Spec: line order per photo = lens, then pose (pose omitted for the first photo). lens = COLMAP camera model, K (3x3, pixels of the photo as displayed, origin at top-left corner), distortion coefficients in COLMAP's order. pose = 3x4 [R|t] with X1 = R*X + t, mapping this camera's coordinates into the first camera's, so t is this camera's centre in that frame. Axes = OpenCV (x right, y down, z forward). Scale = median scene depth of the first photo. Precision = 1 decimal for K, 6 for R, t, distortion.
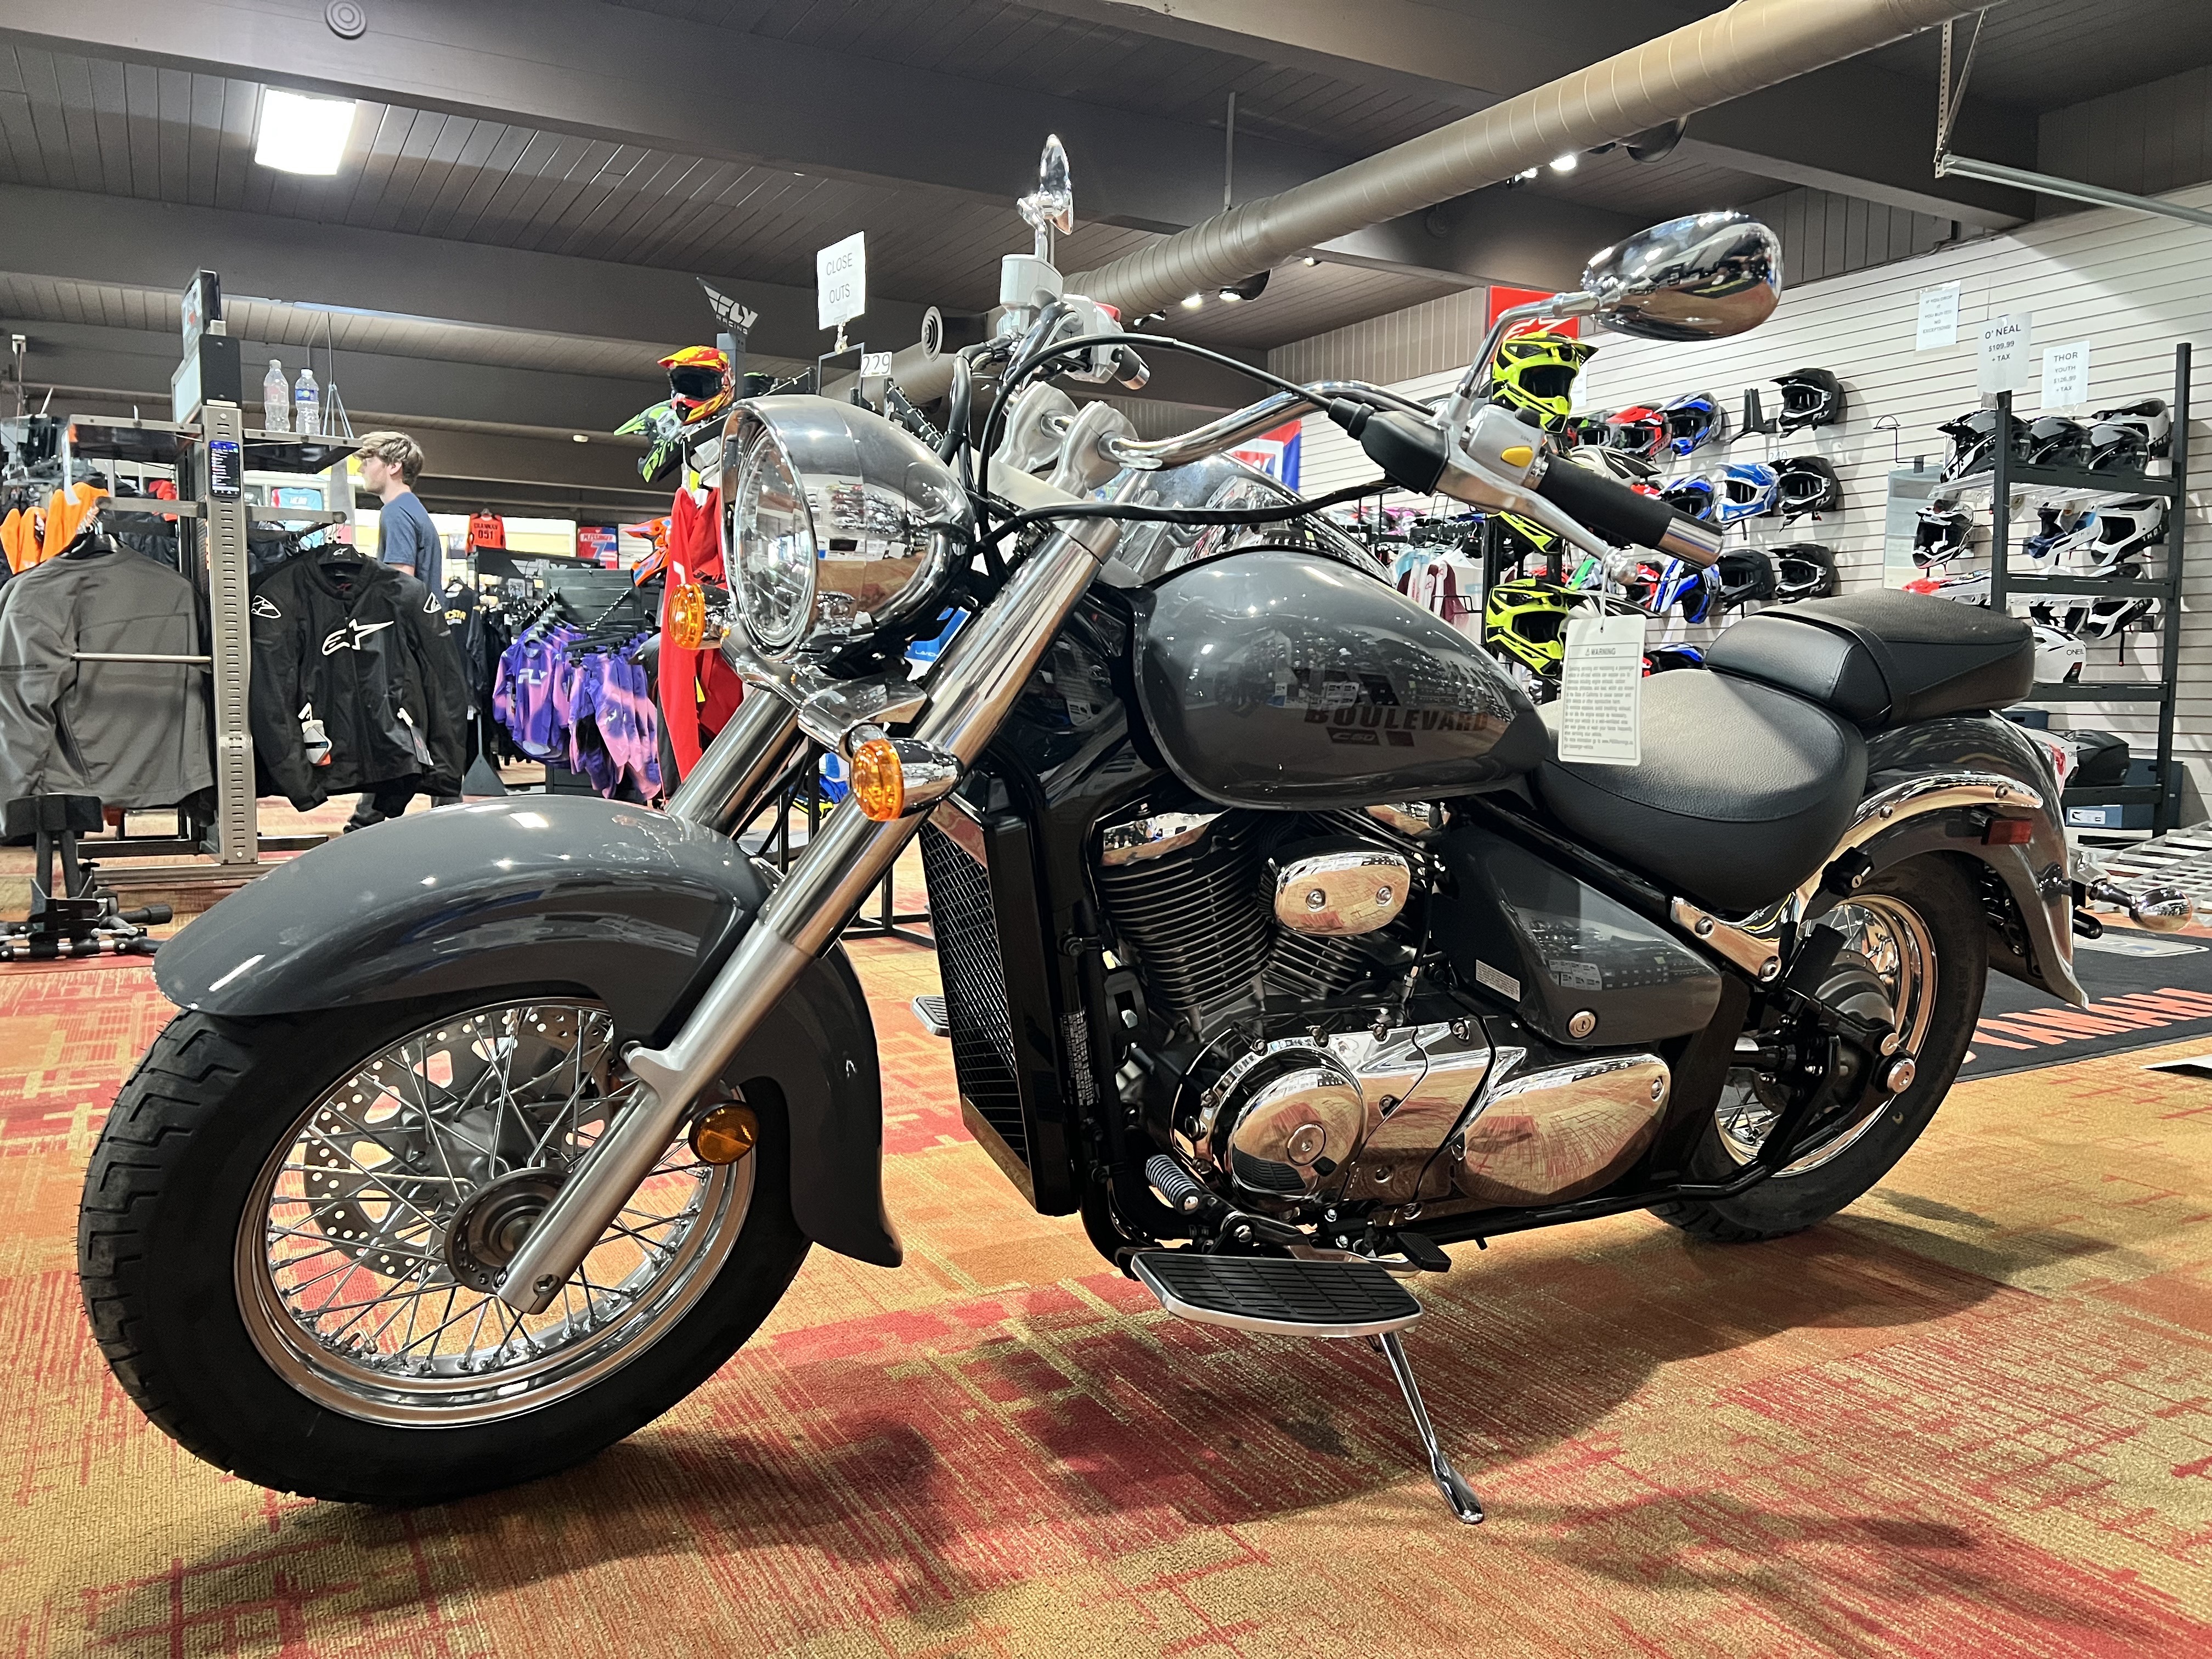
lens RADIAL K [[1653.6, 0, 1115.9], [0, 1653.6, 829.4], [0, 0, 1]] dist [0.056660, -0.060386]
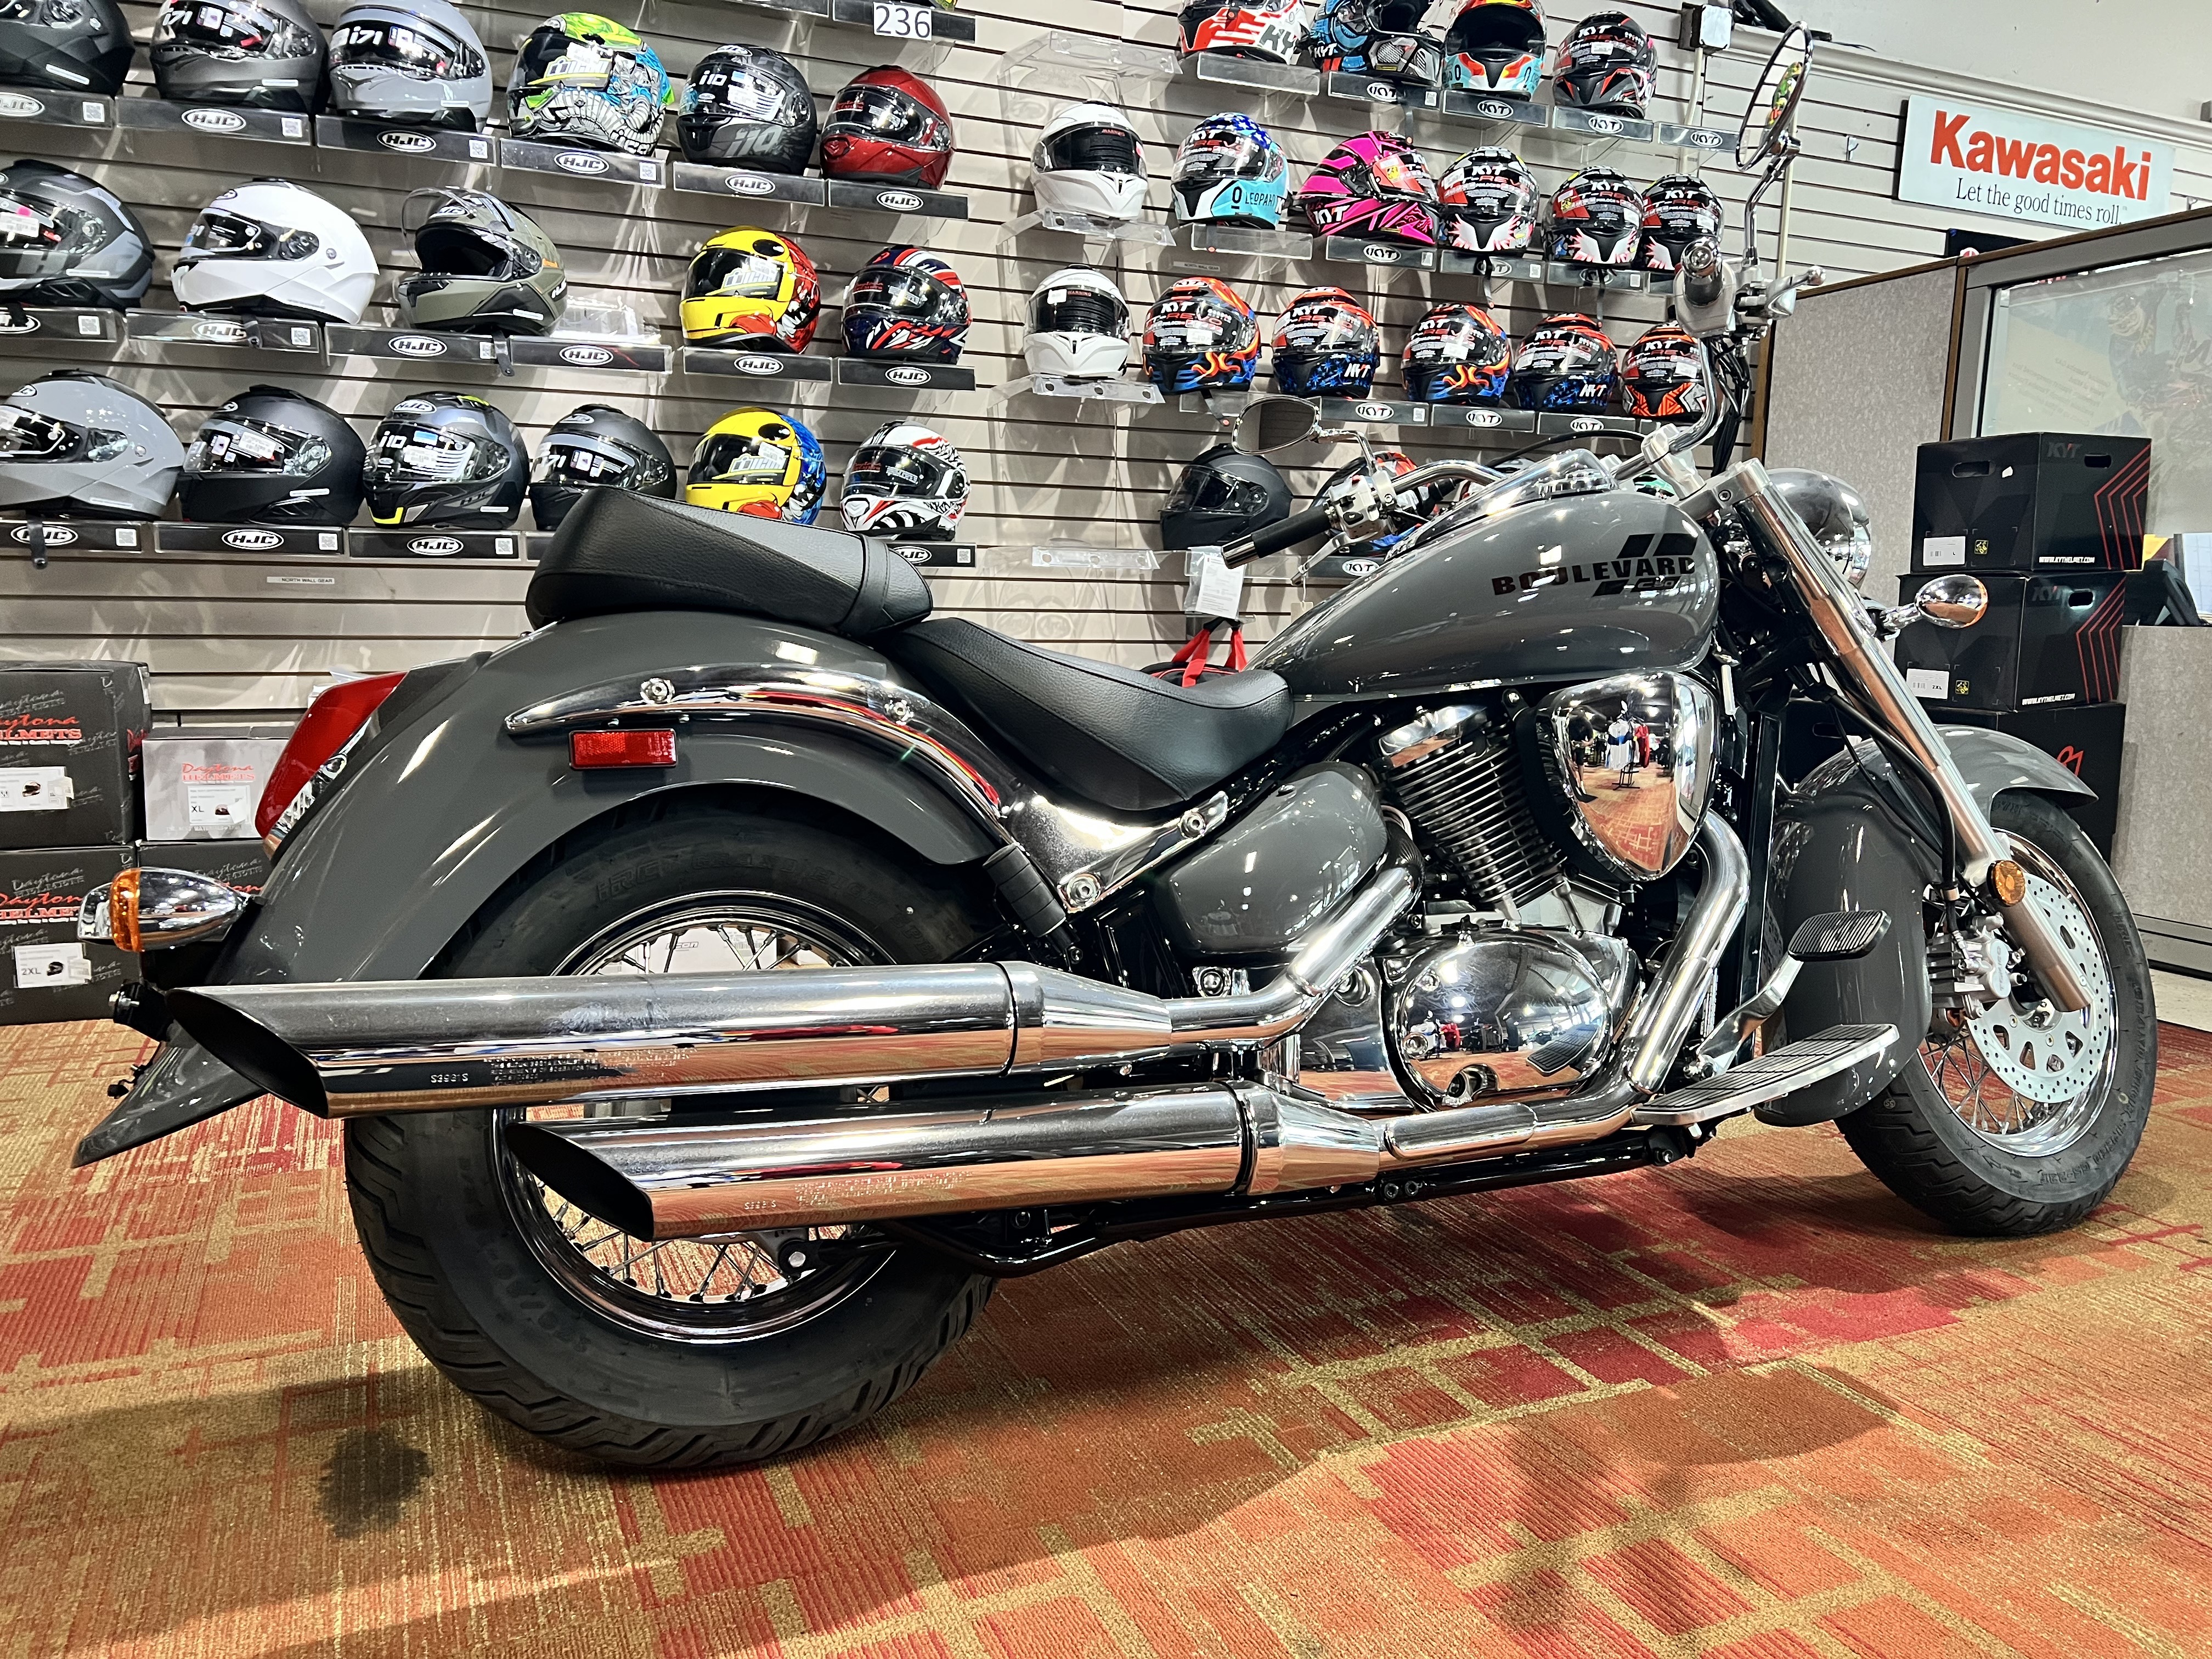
lens RADIAL K [[1653.6, 0, 1106.2], [0, 1653.6, 839.4], [0, 0, 1]] dist [0.056660, -0.060386]
pose [[-0.994789, -0.039638, 0.093935, 0.225277], [-0.018209, 0.975593, 0.218832, -0.188827], [-0.100316, 0.215981, -0.971231, 2.031290]]
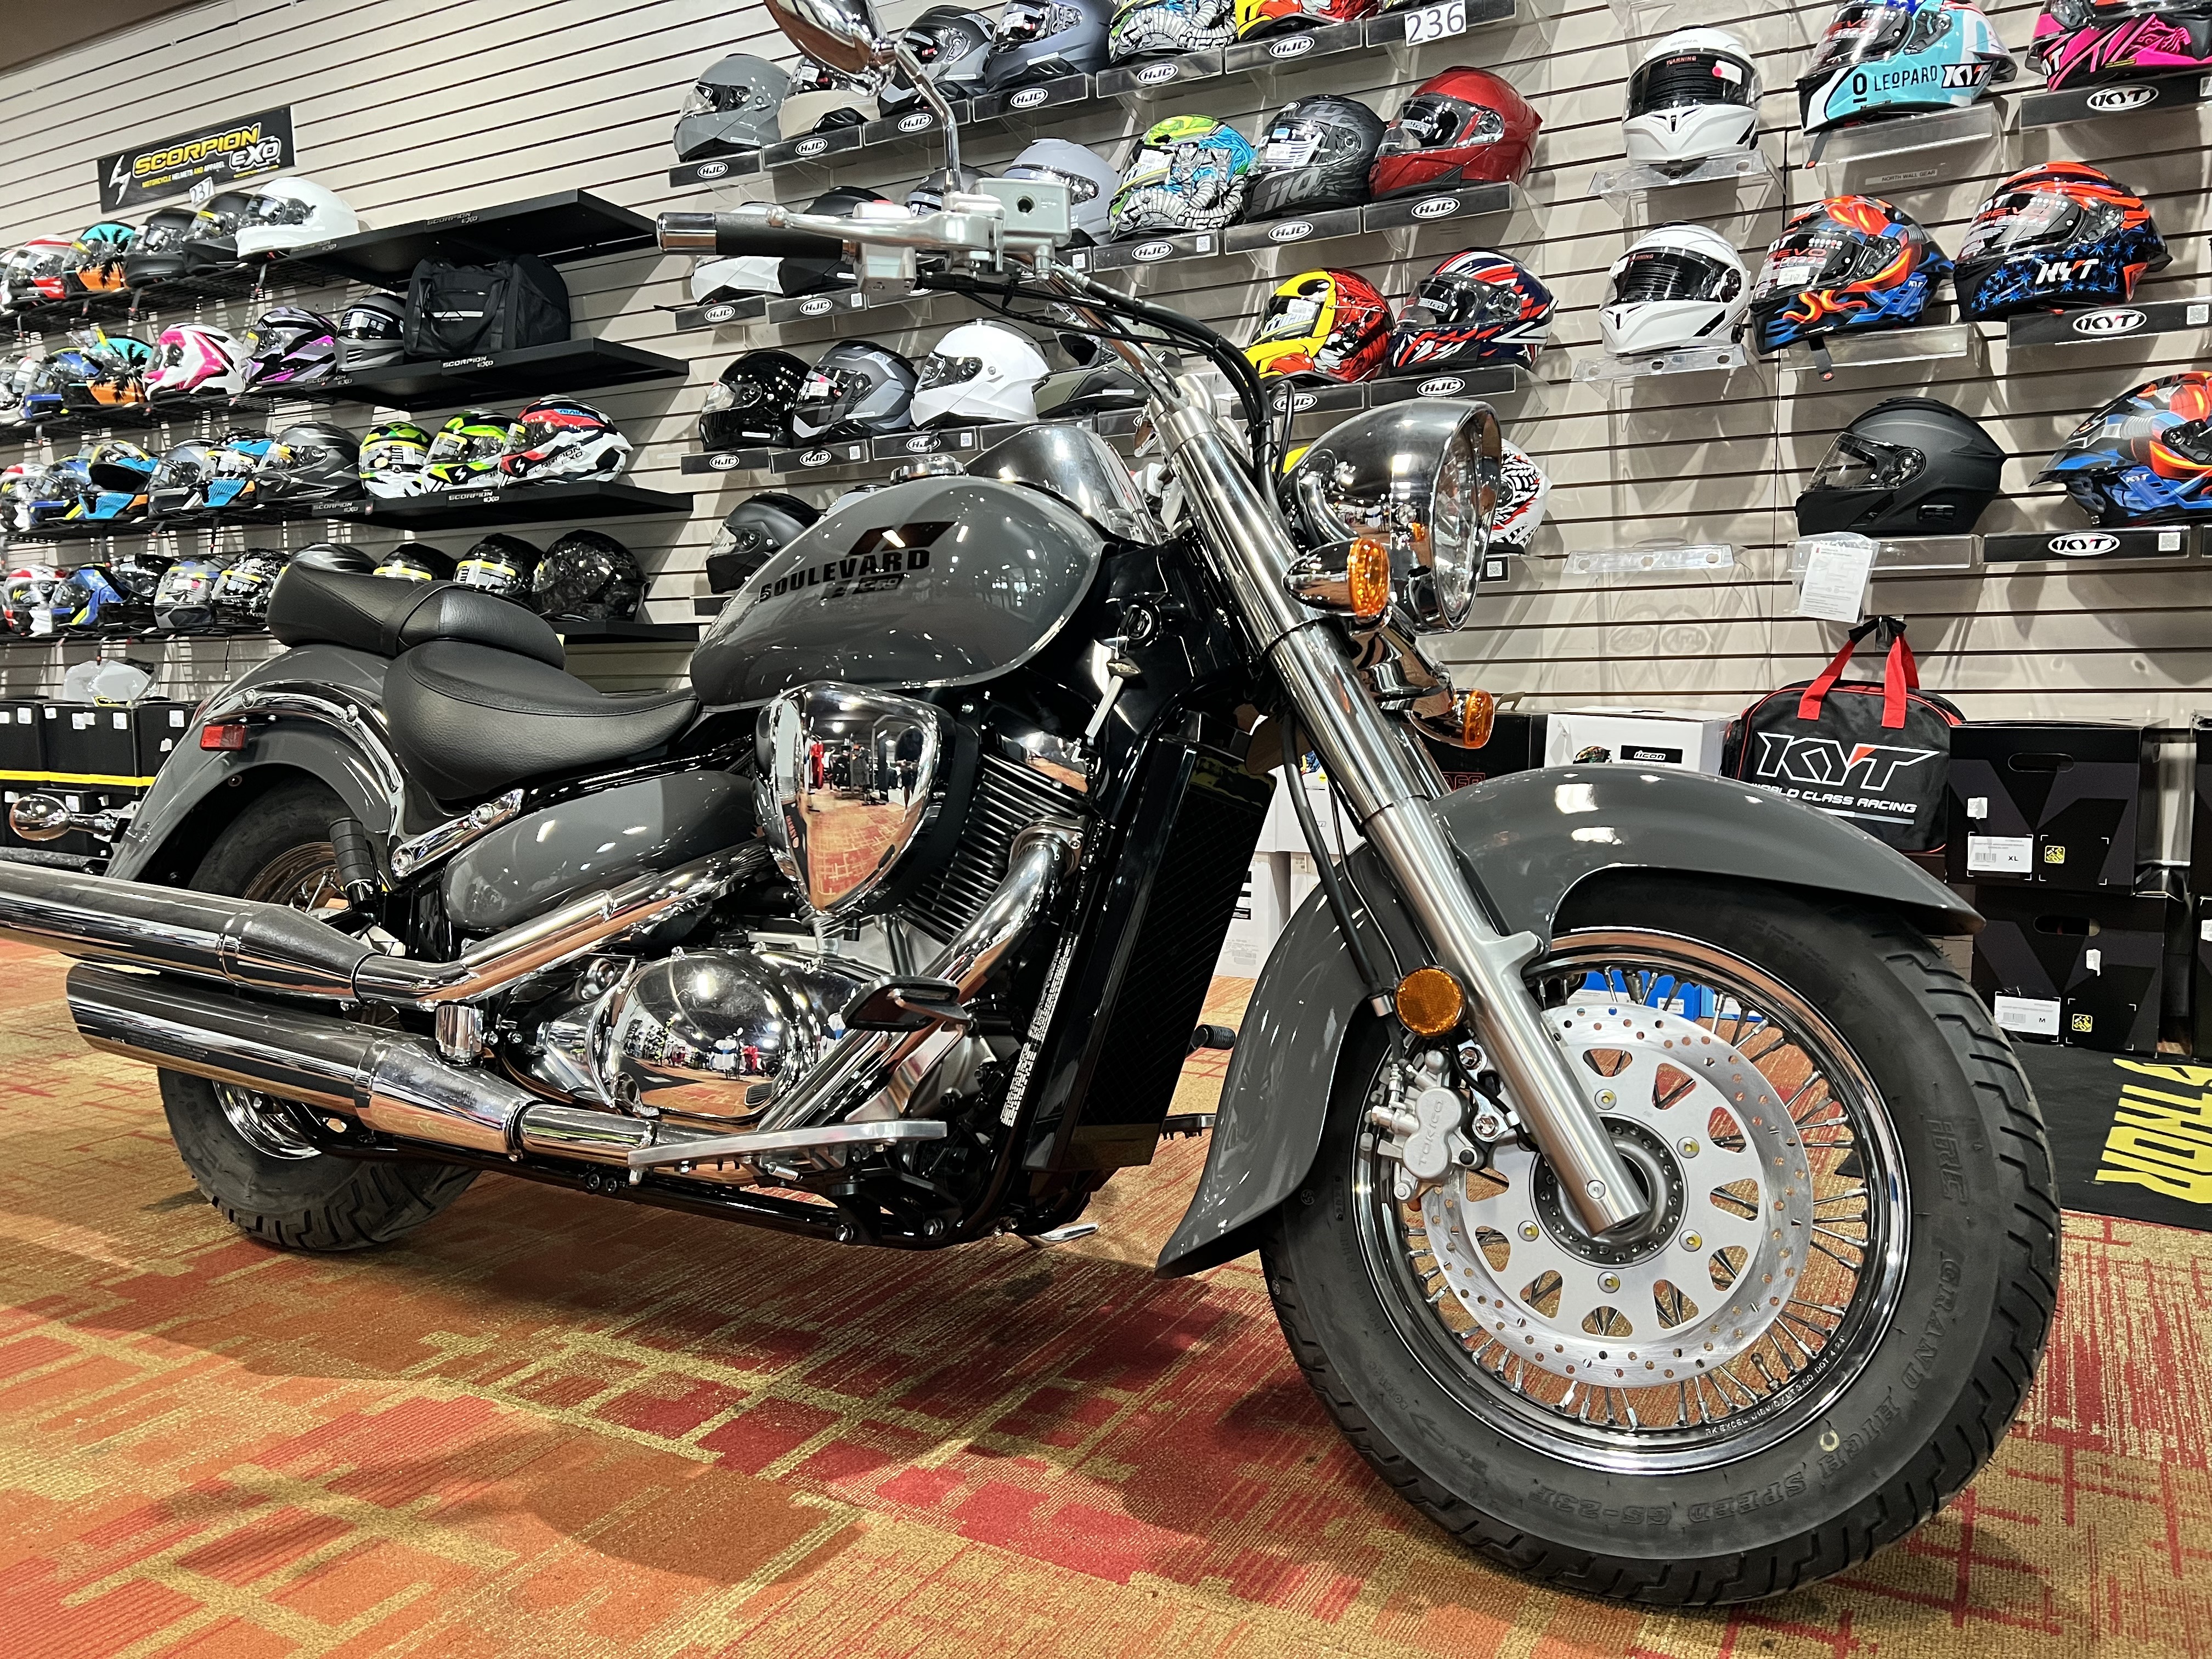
lens RADIAL K [[1653.6, 0, 1101.0], [0, 1653.6, 832.4], [0, 0, 1]] dist [0.056660, -0.060386]
pose [[-0.522641, -0.095547, 0.847182, -0.801518], [0.083167, 0.983247, 0.162200, -0.129395], [-0.848487, 0.155230, -0.505939, 1.369452]]
